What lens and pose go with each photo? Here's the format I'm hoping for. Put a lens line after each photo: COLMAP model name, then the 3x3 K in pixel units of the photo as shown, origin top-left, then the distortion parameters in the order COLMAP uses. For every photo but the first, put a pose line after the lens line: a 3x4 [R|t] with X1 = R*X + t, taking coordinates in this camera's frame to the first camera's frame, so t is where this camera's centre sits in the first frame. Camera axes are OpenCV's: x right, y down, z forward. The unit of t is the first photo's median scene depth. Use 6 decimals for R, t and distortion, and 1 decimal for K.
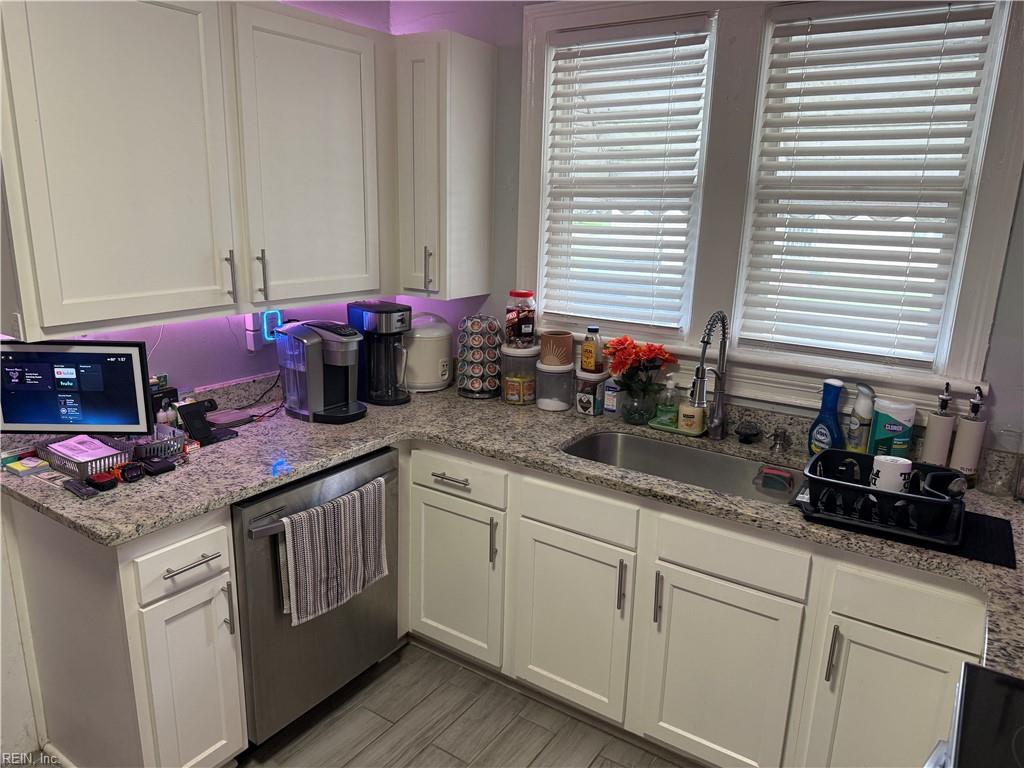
lens RADIAL K [[723.3, 0, 510.4], [0, 723.3, 386.8], [0, 0, 1]] dist [0.058329, -0.062291]
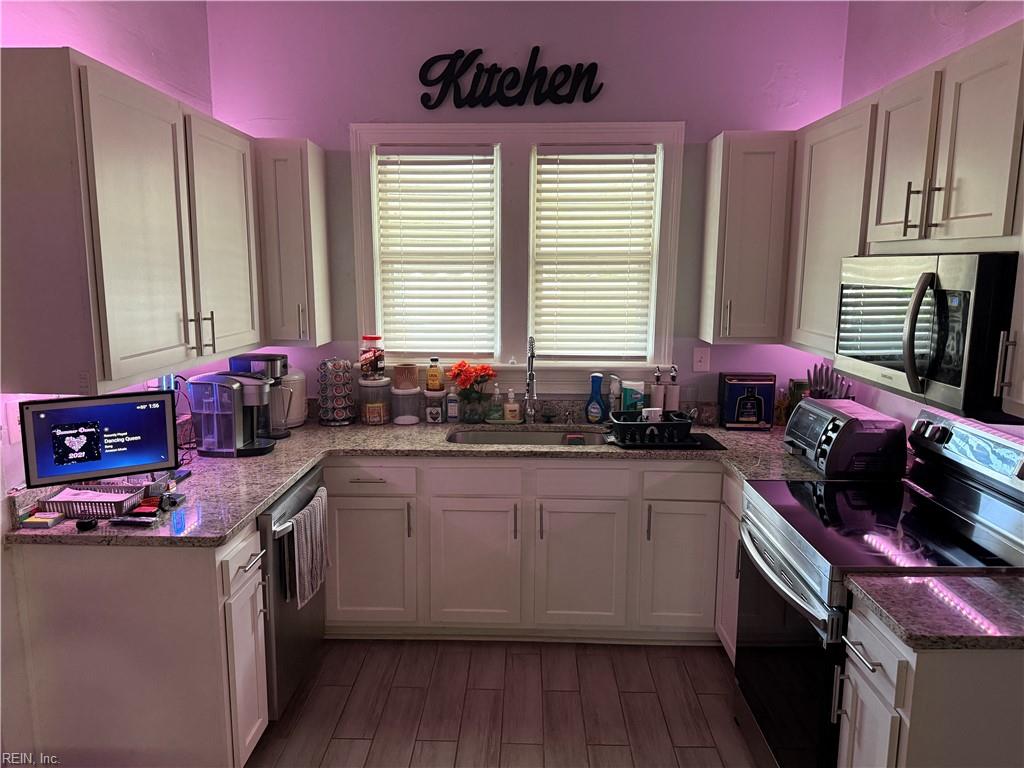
lens RADIAL K [[723.3, 0, 514.9], [0, 723.3, 384.4], [0, 0, 1]] dist [0.058329, -0.062291]
pose [[0.842517, -0.104376, 0.528460, -0.516242], [0.148851, 0.987960, -0.042180, 0.050450], [-0.517695, 0.114199, 0.847910, -0.240309]]
